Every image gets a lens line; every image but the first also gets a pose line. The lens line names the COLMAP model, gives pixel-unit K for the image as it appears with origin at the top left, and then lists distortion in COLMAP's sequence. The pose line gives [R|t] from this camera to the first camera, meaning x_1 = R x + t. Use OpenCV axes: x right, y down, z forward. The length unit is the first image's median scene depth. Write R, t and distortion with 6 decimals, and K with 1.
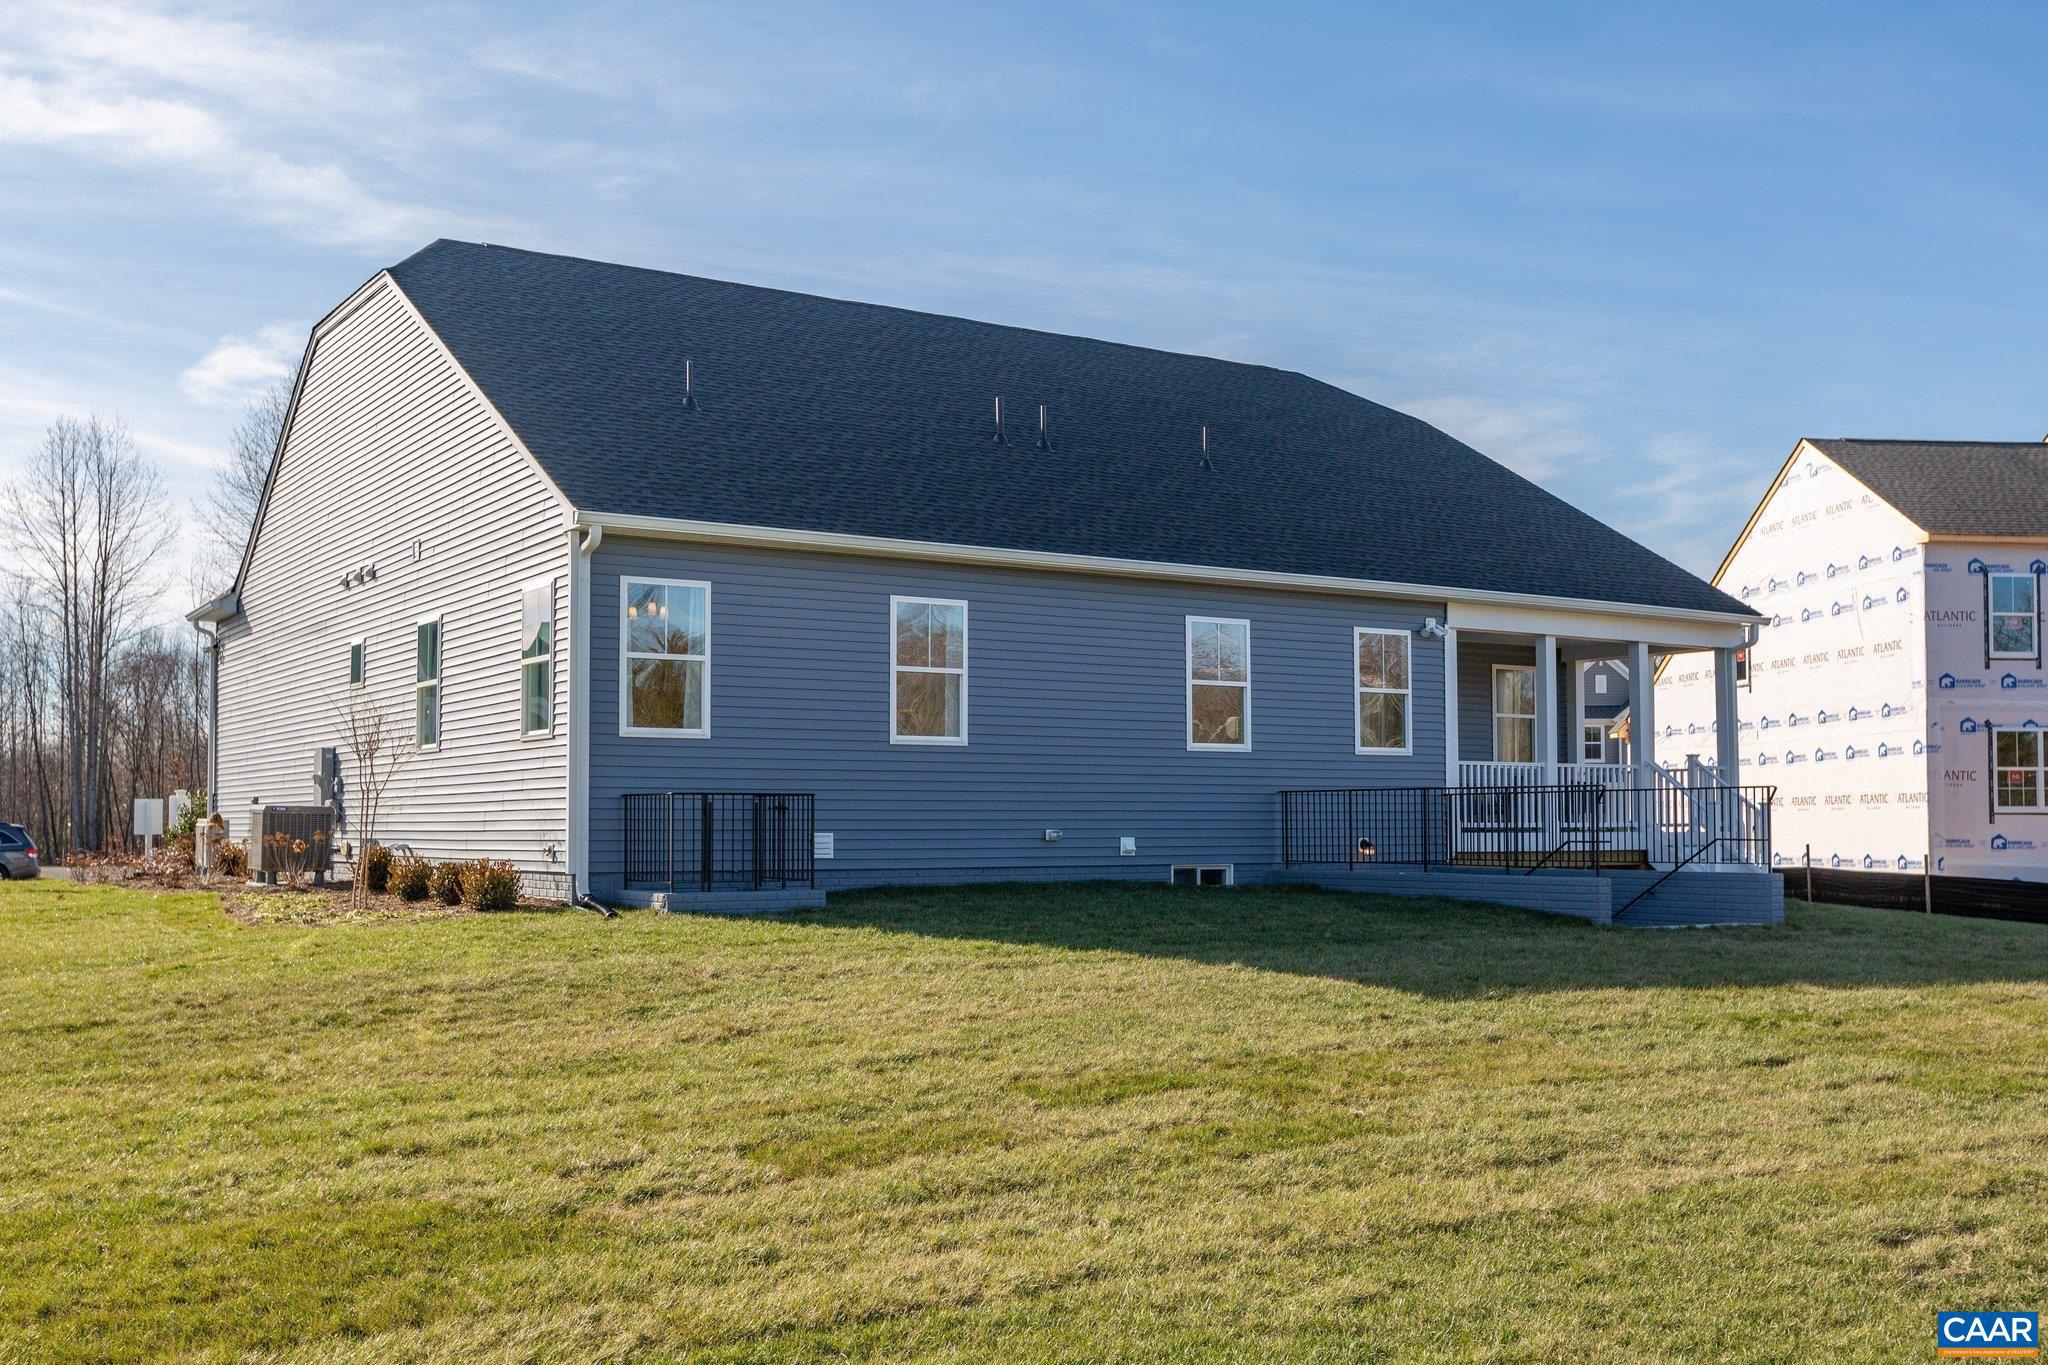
lens RADIAL K [[2012.4, 0, 1011.1], [0, 2012.4, 762.3], [0, 0, 1]] dist [0.005188, 0.003940]
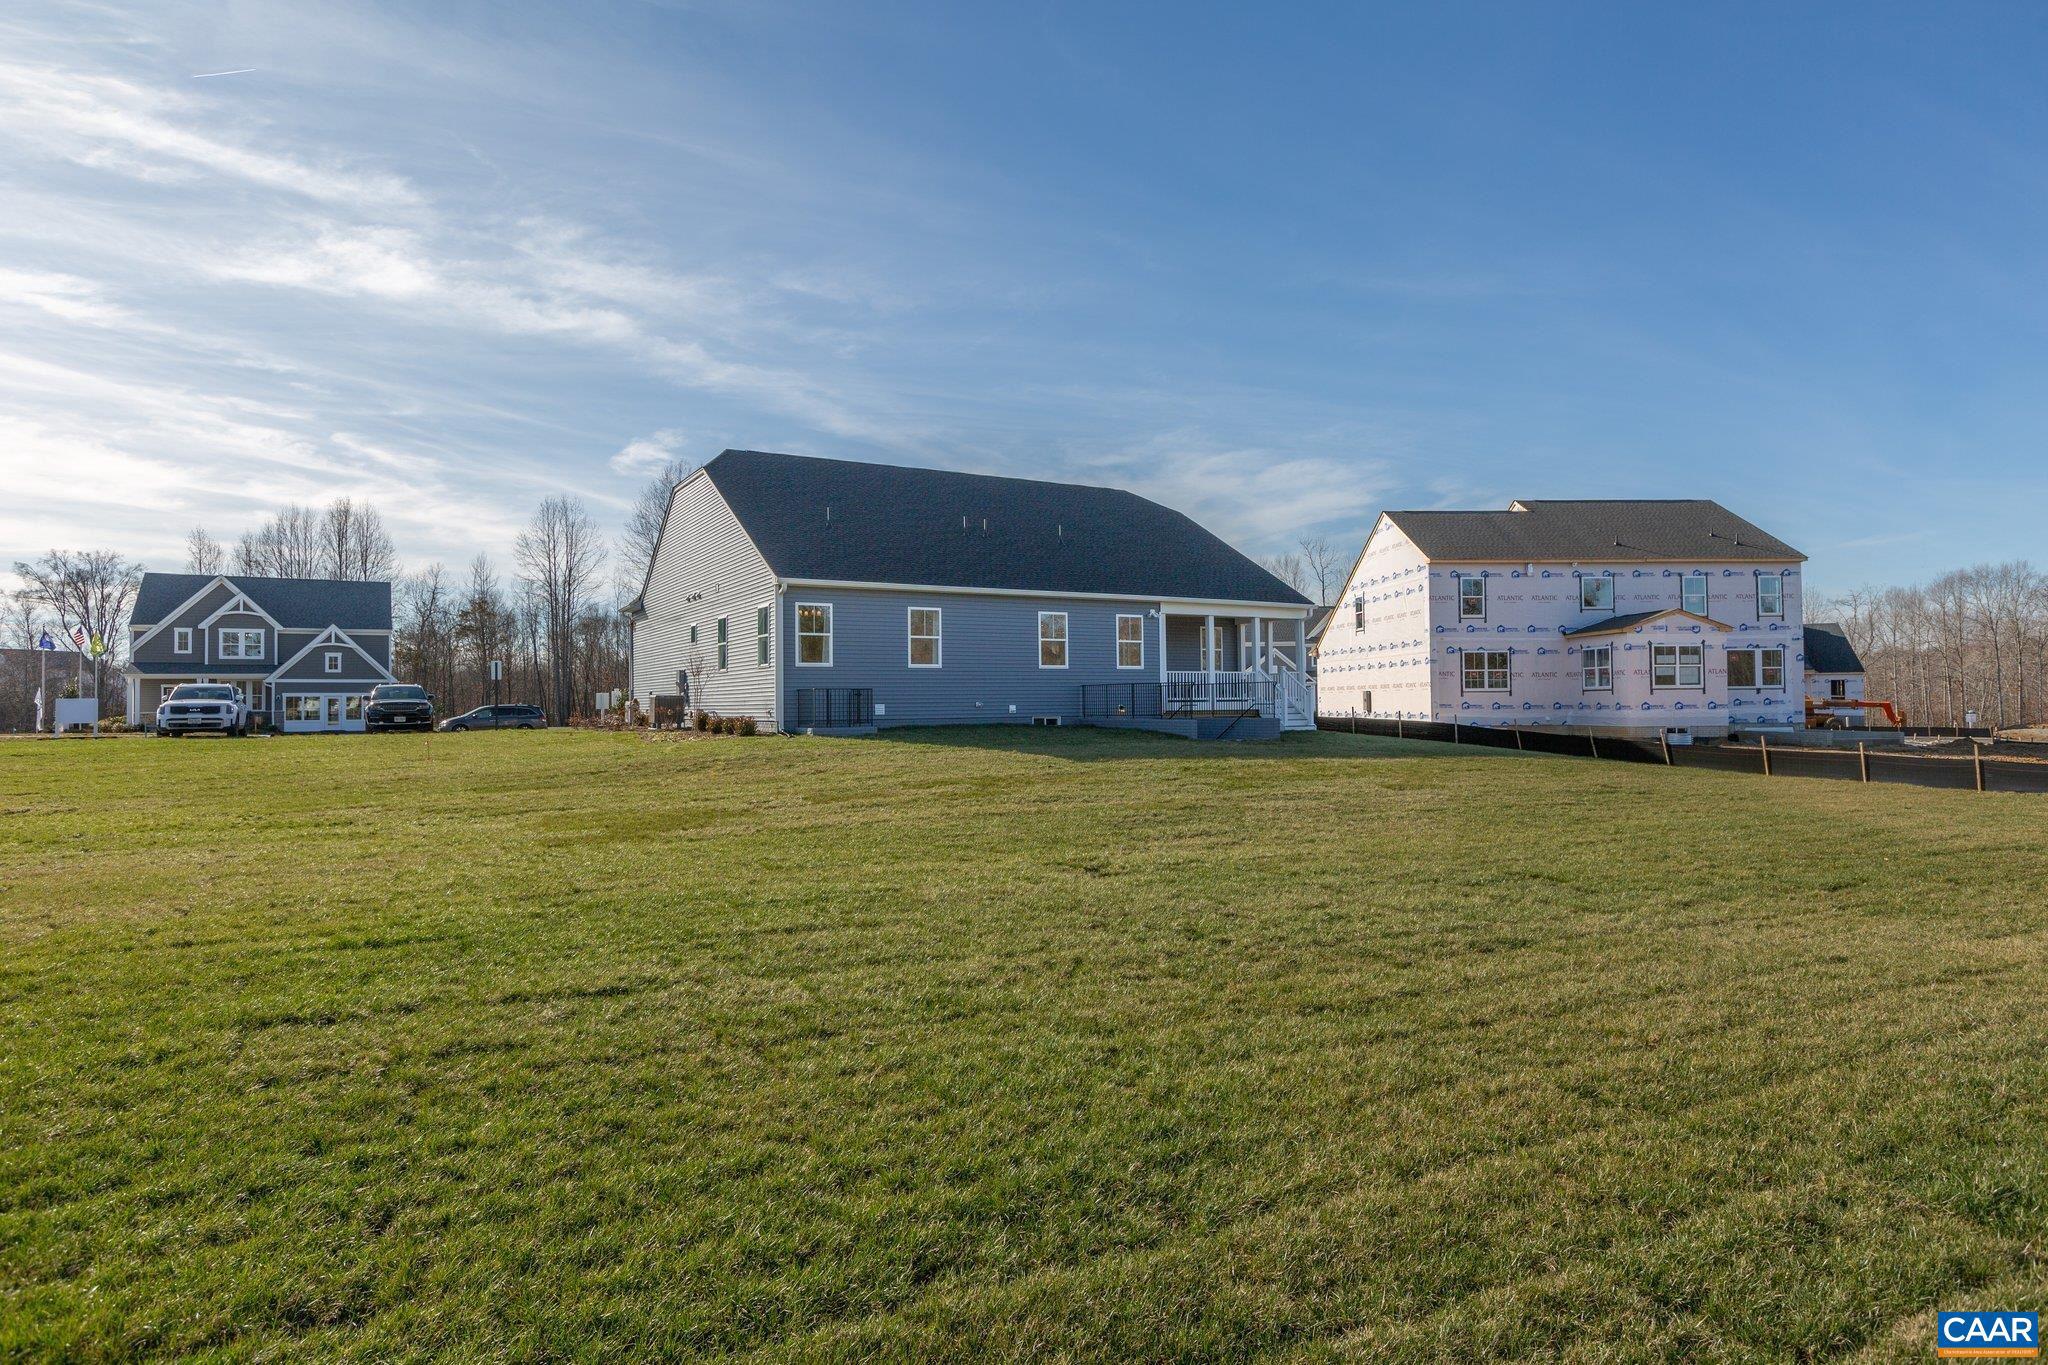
lens RADIAL K [[1150.1, 0, 1024.0], [0, 1150.1, 682.5], [0, 0, 1]] dist [0.007916, 0.000140]
pose [[0.999094, -0.009457, -0.041484, 0.105557], [0.010020, 0.999860, 0.013395, -0.006592], [0.041351, -0.013799, 0.999049, -0.297581]]
